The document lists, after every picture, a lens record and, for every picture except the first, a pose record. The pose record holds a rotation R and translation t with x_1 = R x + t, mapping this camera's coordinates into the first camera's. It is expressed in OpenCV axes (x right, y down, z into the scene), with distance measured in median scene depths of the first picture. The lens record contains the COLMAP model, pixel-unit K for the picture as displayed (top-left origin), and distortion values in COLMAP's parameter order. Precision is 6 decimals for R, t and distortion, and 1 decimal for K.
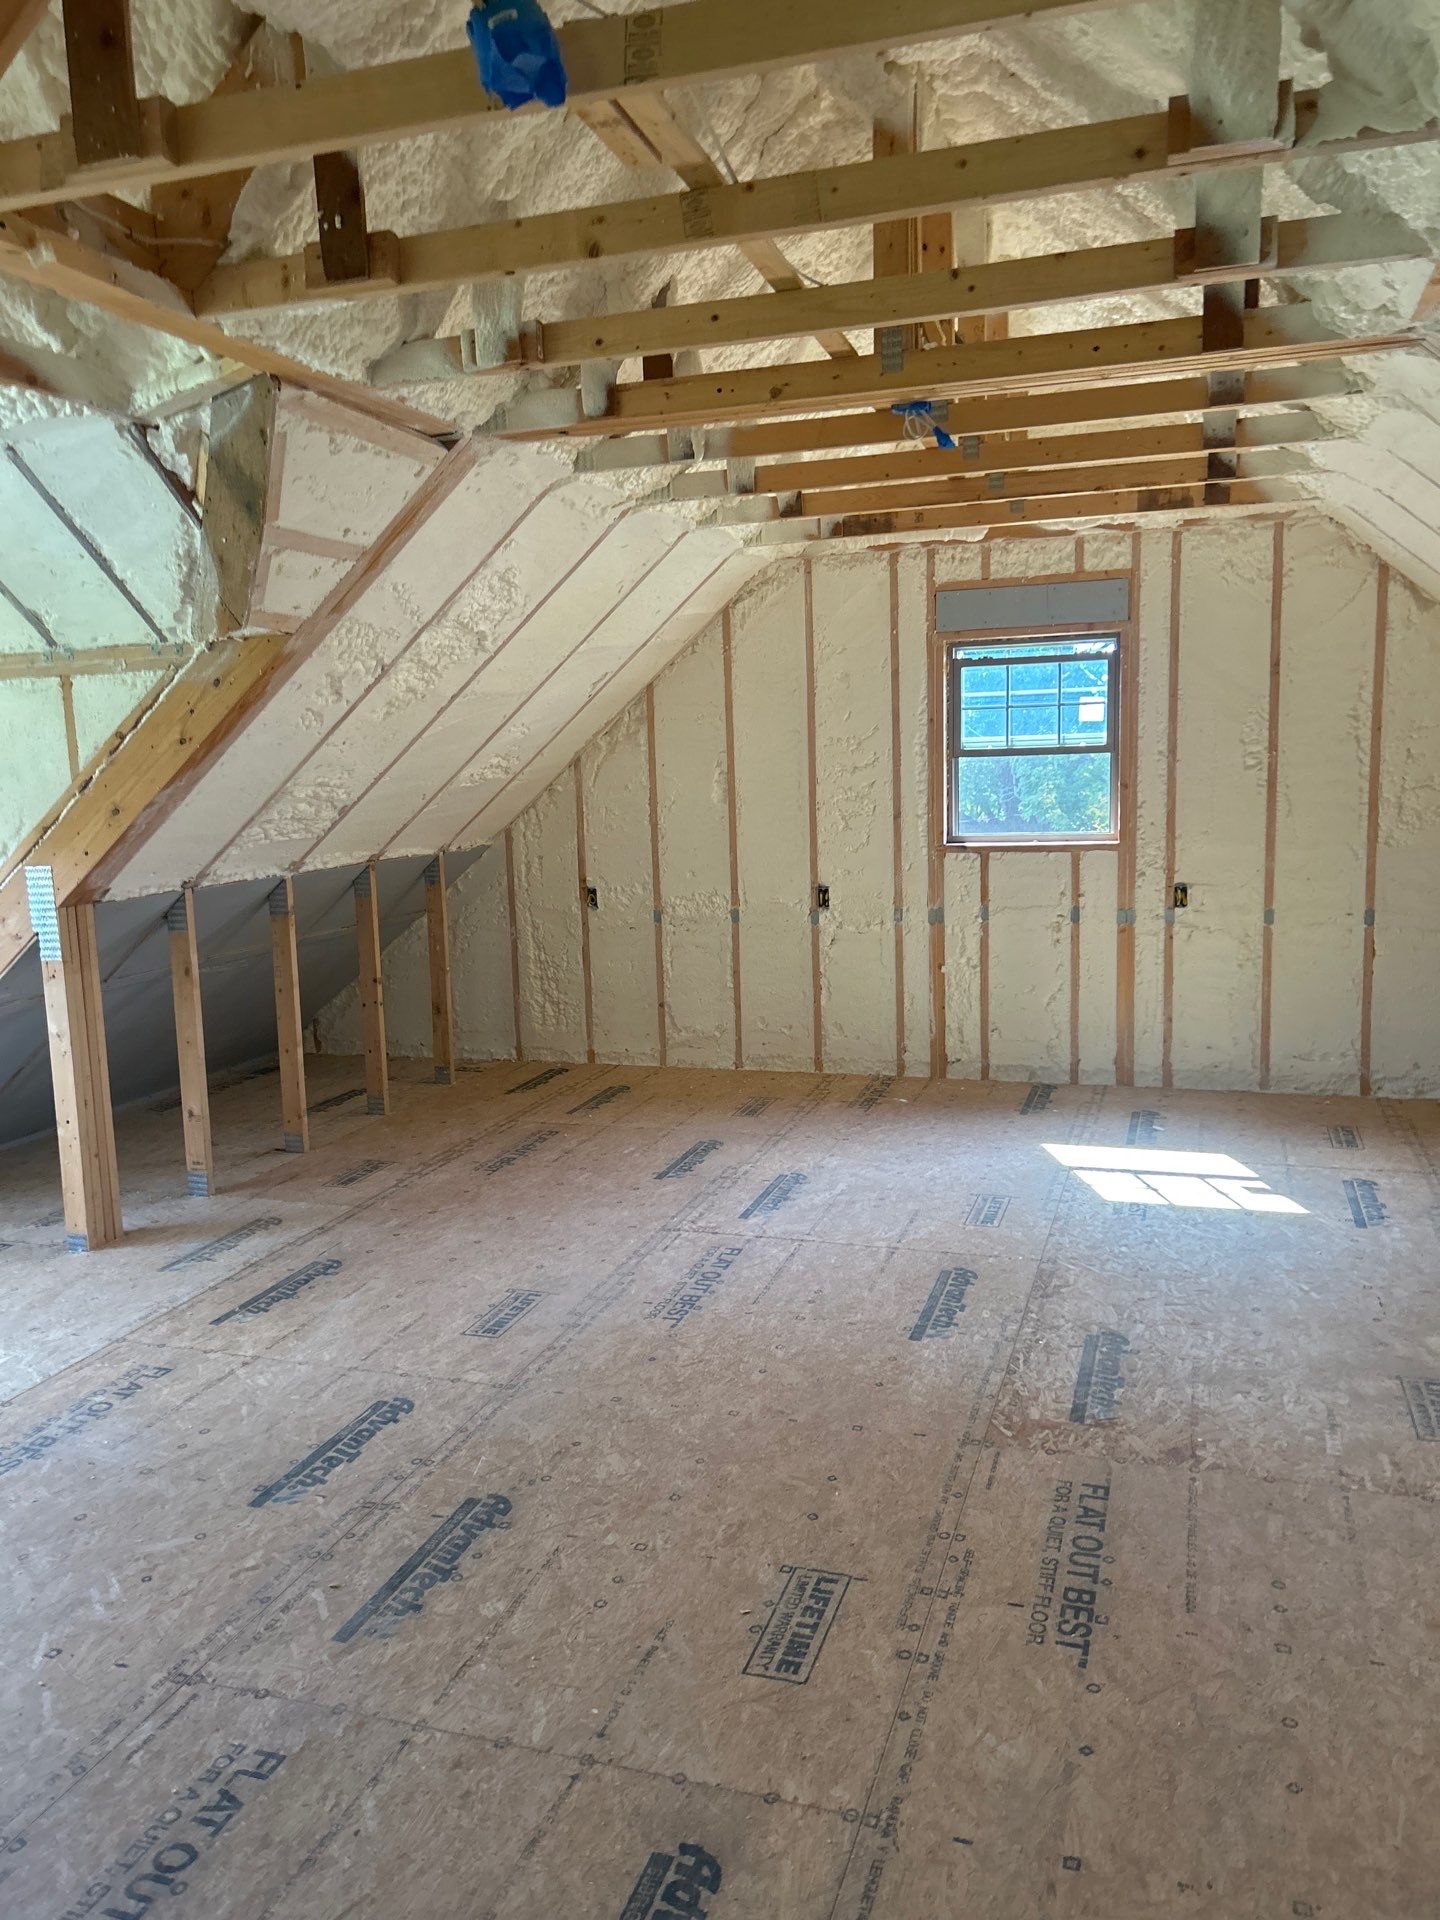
lens RADIAL K [[1453.4, 0, 767.2], [0, 1453.4, 963.5], [0, 0, 1]] dist [0.053454, -0.058452]
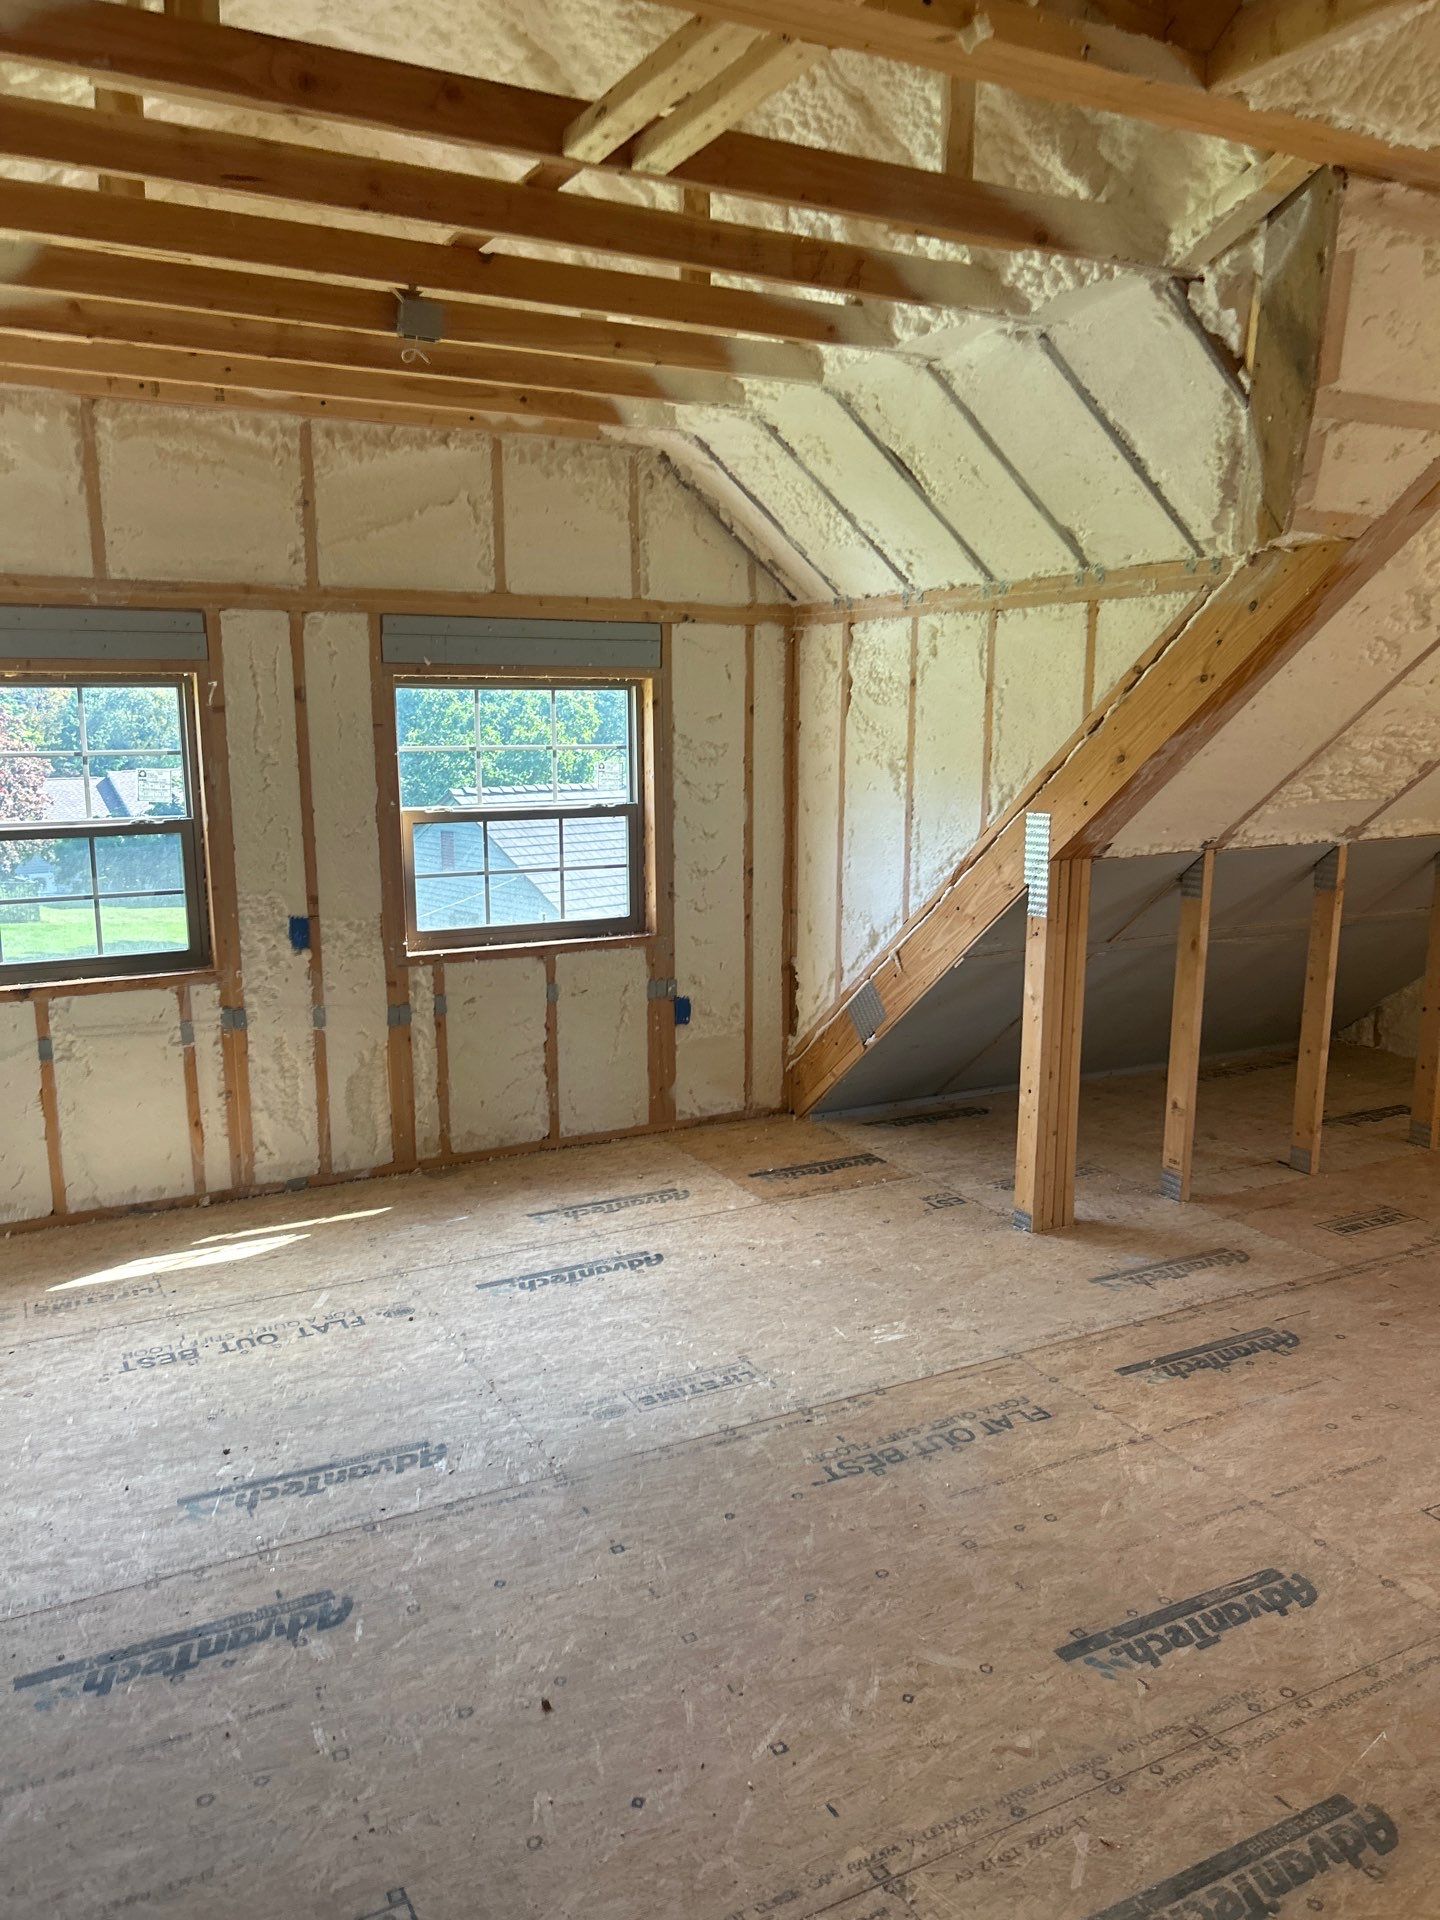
lens RADIAL K [[1453.4, 0, 703.1], [0, 1453.4, 963.2], [0, 0, 1]] dist [0.053454, -0.058452]
pose [[0.699009, 0.159842, -0.697020, 0.005857], [-0.125354, 0.986996, 0.100628, -0.042393], [0.704040, 0.017034, 0.709956, 0.227145]]
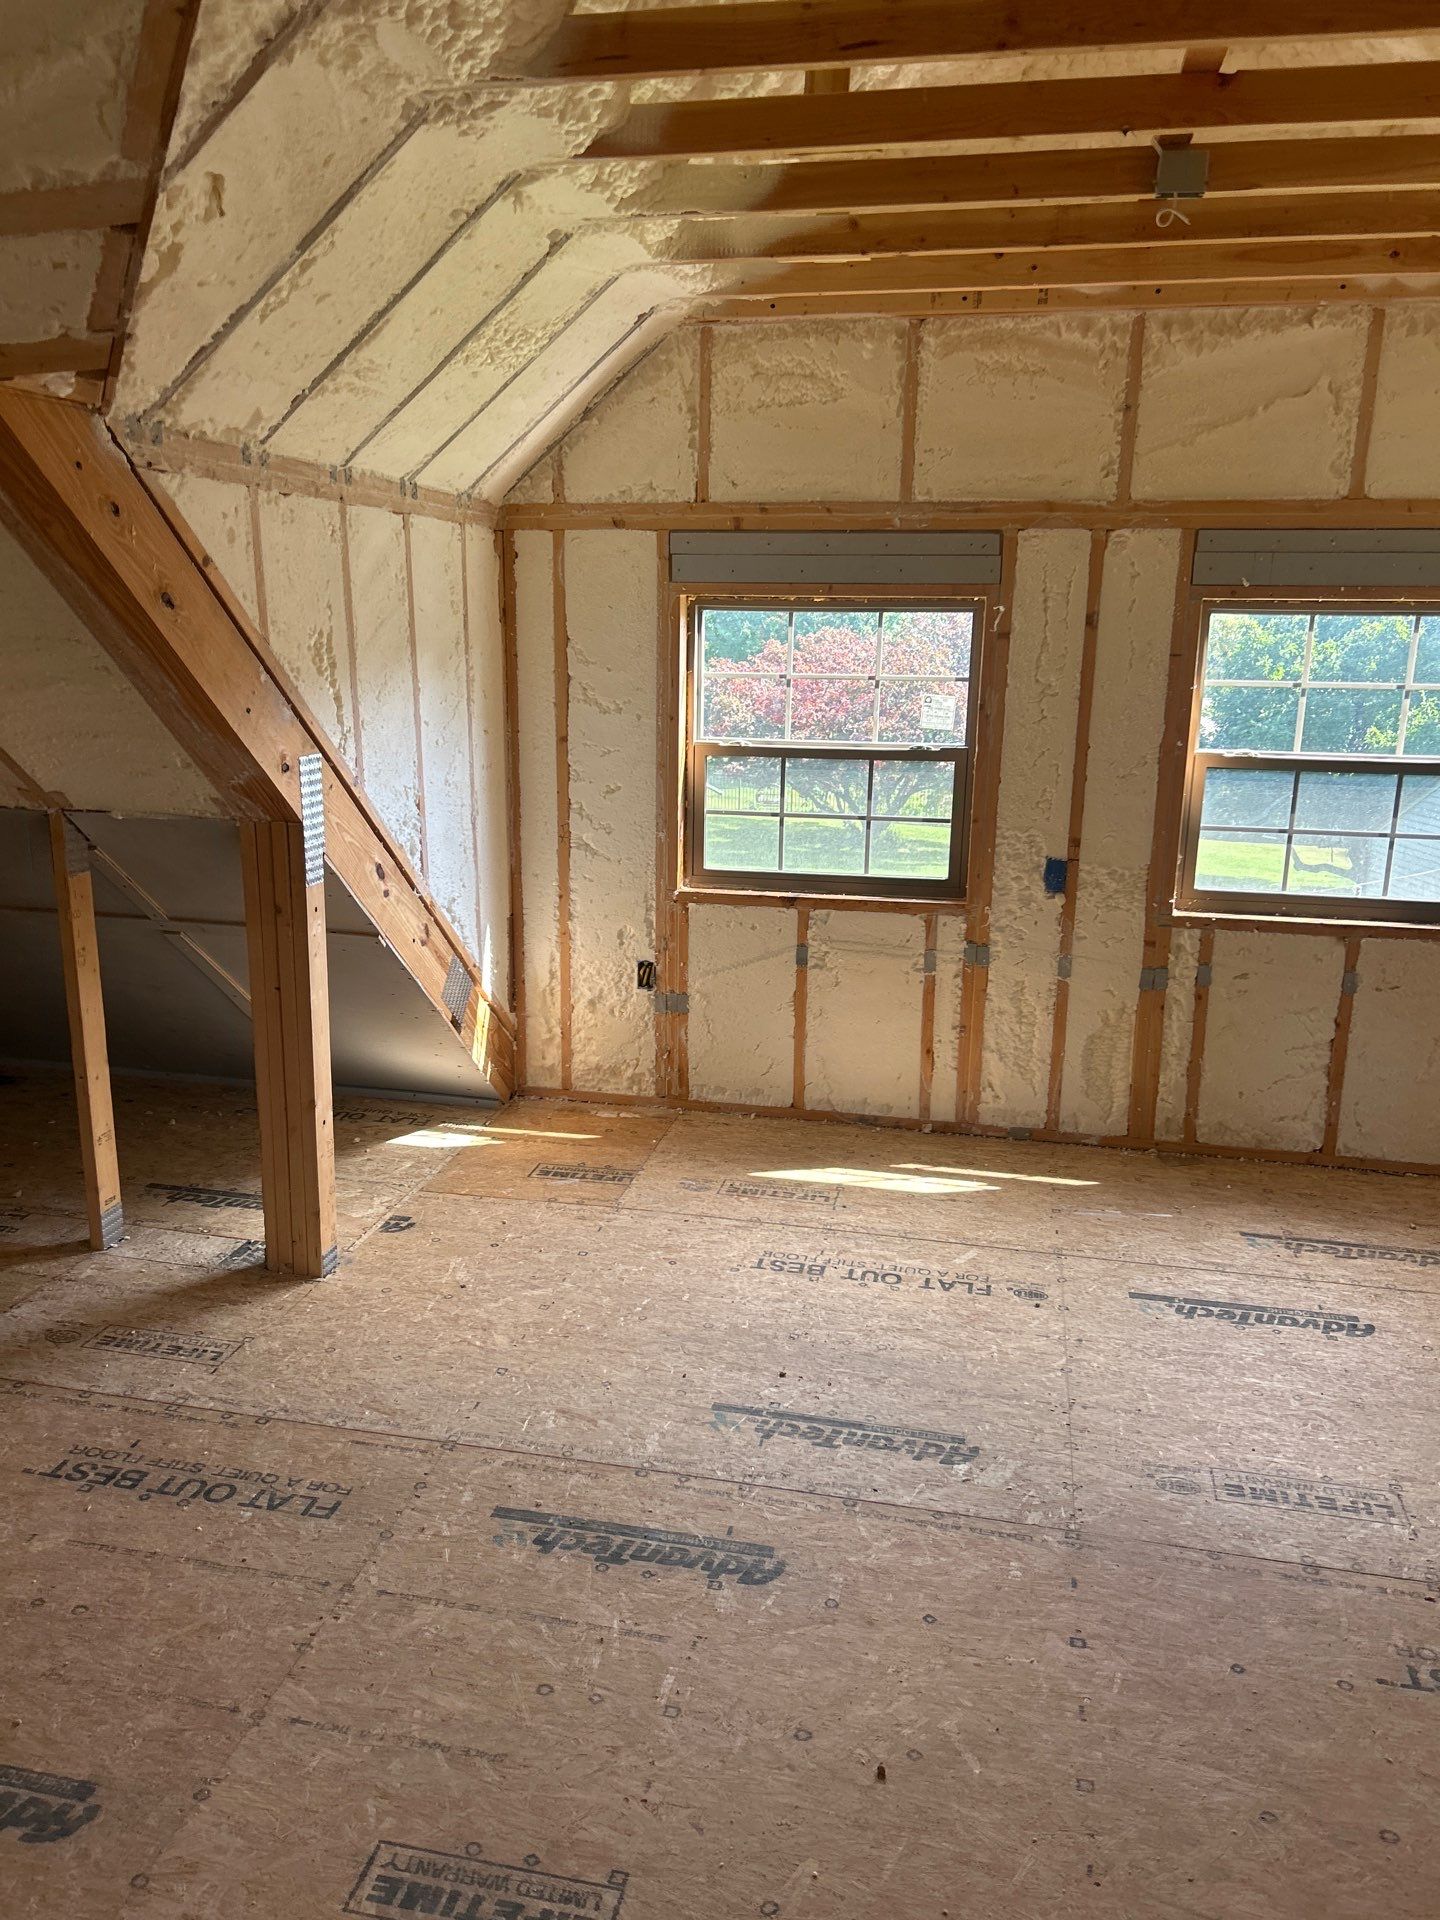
lens RADIAL K [[1453.4, 0, 699.5], [0, 1453.4, 963.6], [0, 0, 1]] dist [0.053454, -0.058452]
pose [[0.076224, 0.260934, -0.962343, 0.185834], [-0.161196, 0.955679, 0.246360, -0.441074], [0.983974, 0.136347, 0.114908, 3.118079]]
